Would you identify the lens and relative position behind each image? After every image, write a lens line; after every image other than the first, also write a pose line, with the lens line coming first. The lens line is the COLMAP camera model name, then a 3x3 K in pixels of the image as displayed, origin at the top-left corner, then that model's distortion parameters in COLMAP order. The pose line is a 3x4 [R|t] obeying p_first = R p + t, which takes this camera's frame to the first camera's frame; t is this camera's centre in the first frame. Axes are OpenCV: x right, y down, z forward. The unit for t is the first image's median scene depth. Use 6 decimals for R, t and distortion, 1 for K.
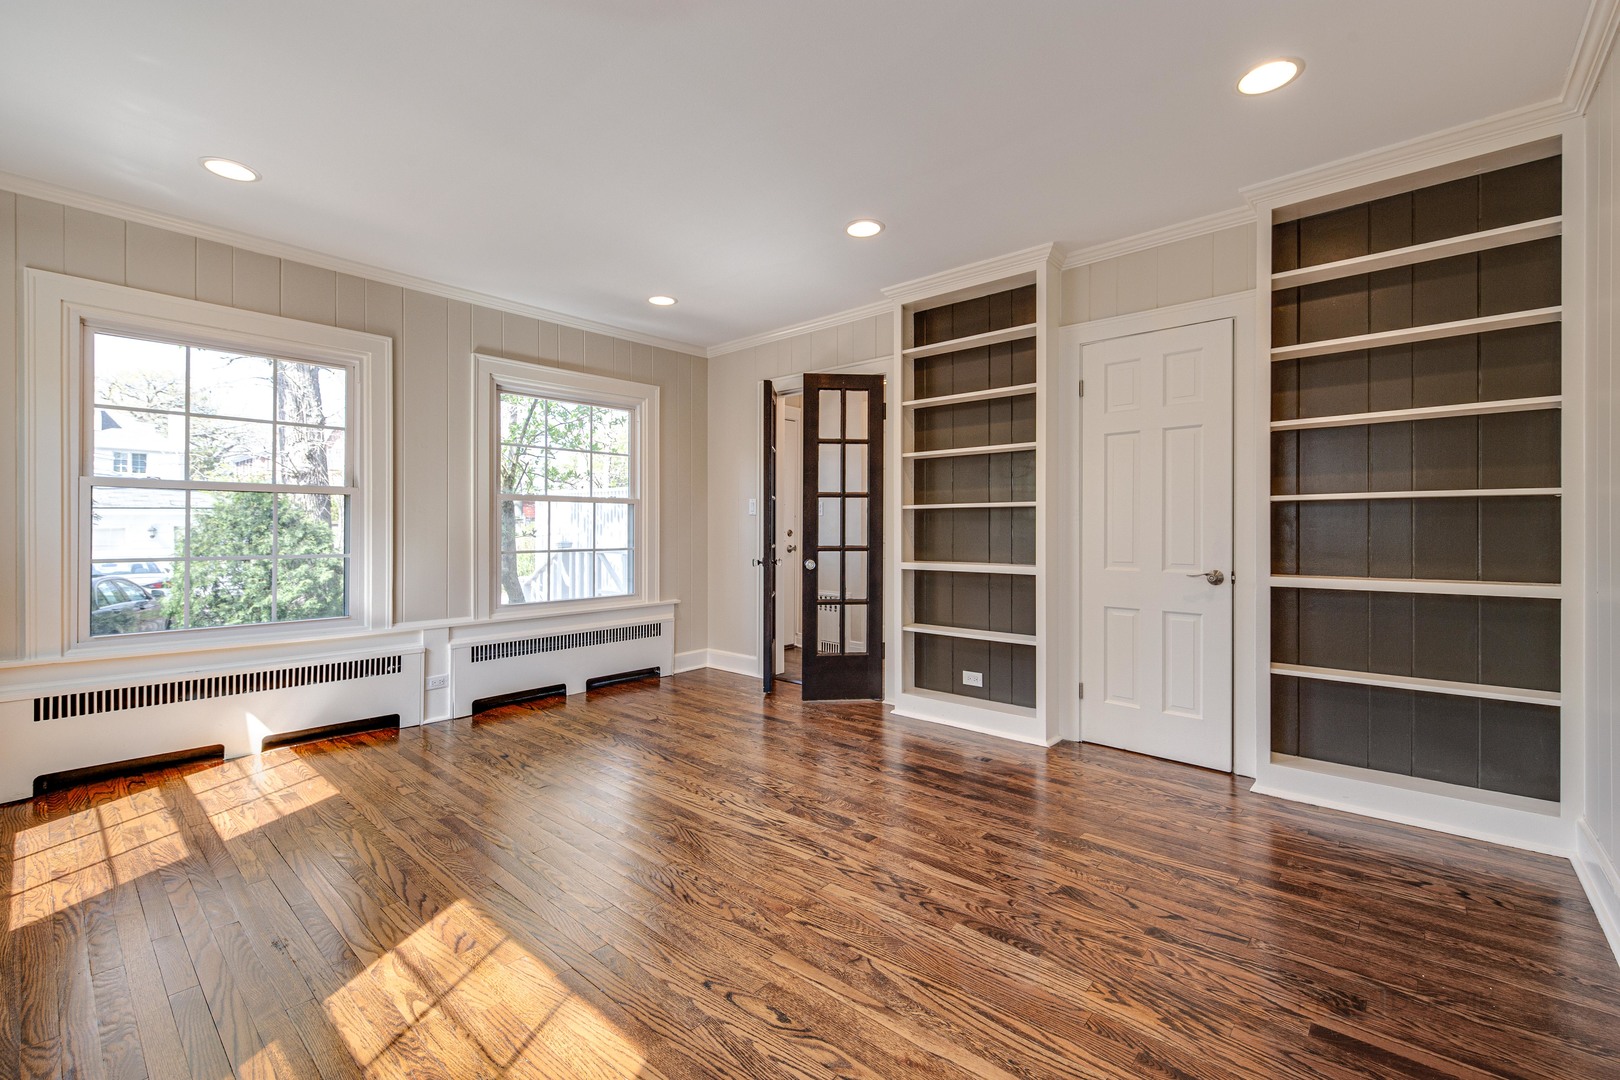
lens RADIAL K [[718.4, 0, 817.5], [0, 718.4, 521.0], [0, 0, 1]] dist [0.009826, -0.000339]
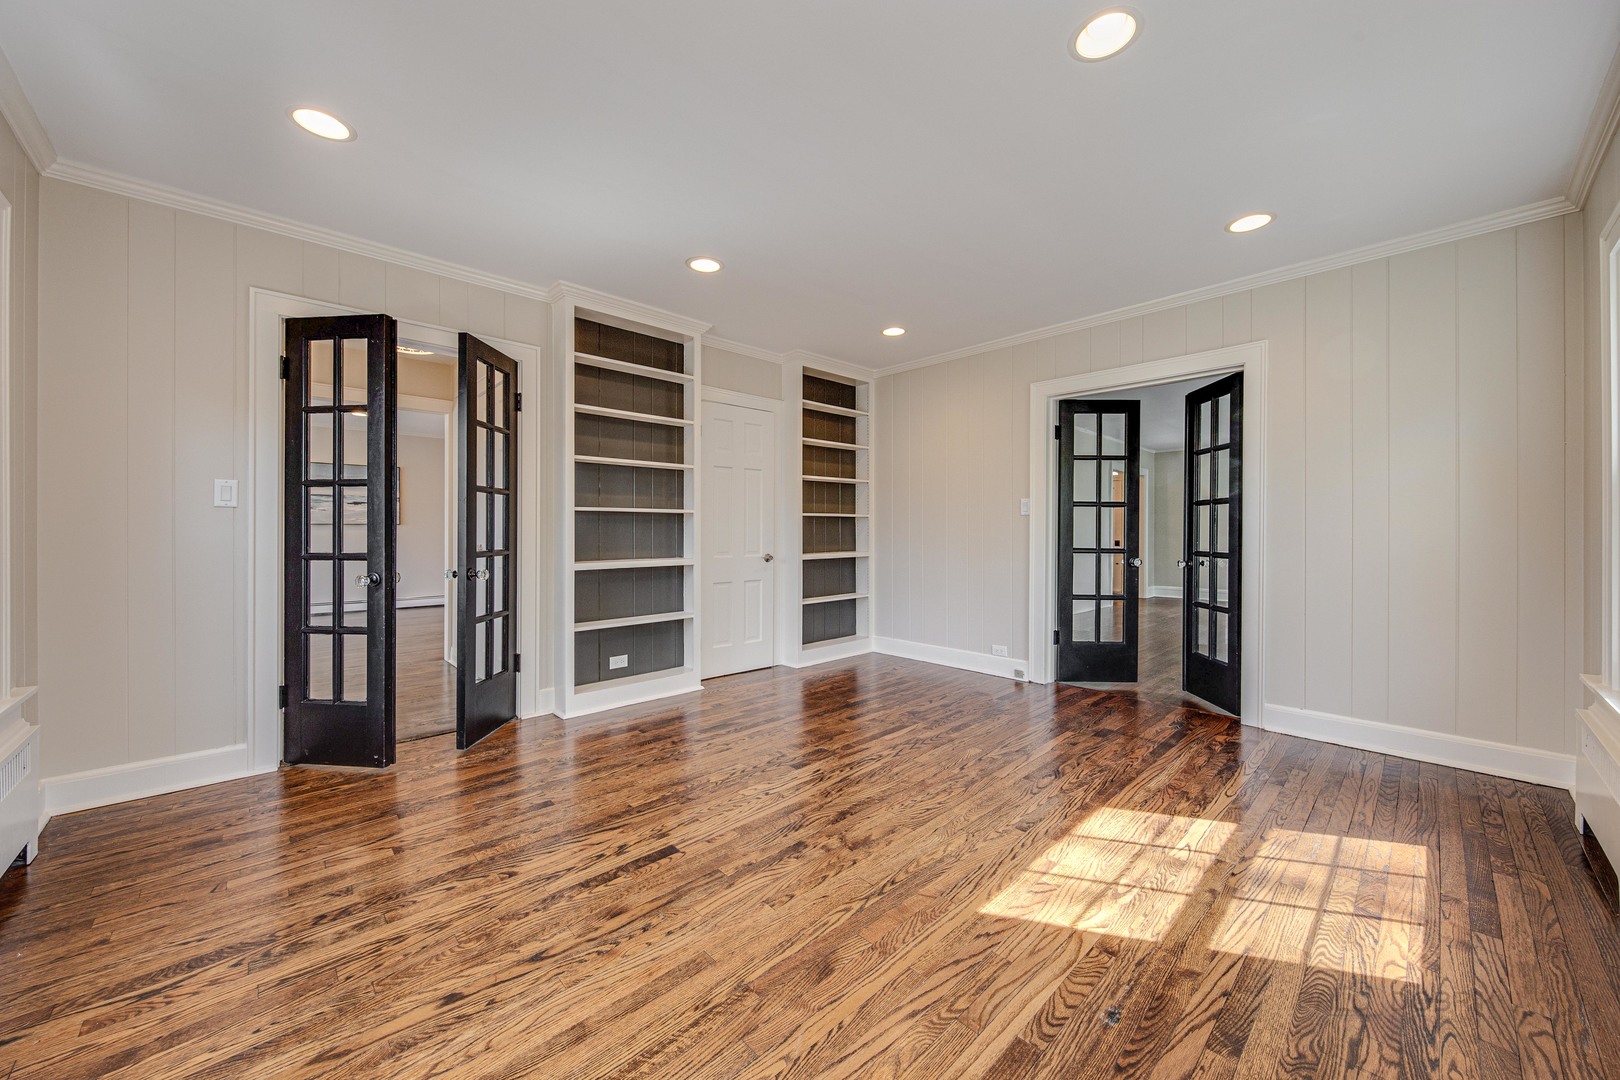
lens RADIAL K [[596.1, 0, 813.6], [0, 596.1, 530.2], [0, 0, 1]] dist [0.001577, -0.000057]
pose [[0.063124, -0.000374, 0.998006, -0.974562], [-0.011442, 0.999934, 0.001098, 0.008647], [-0.997940, -0.011488, 0.063116, 0.872501]]
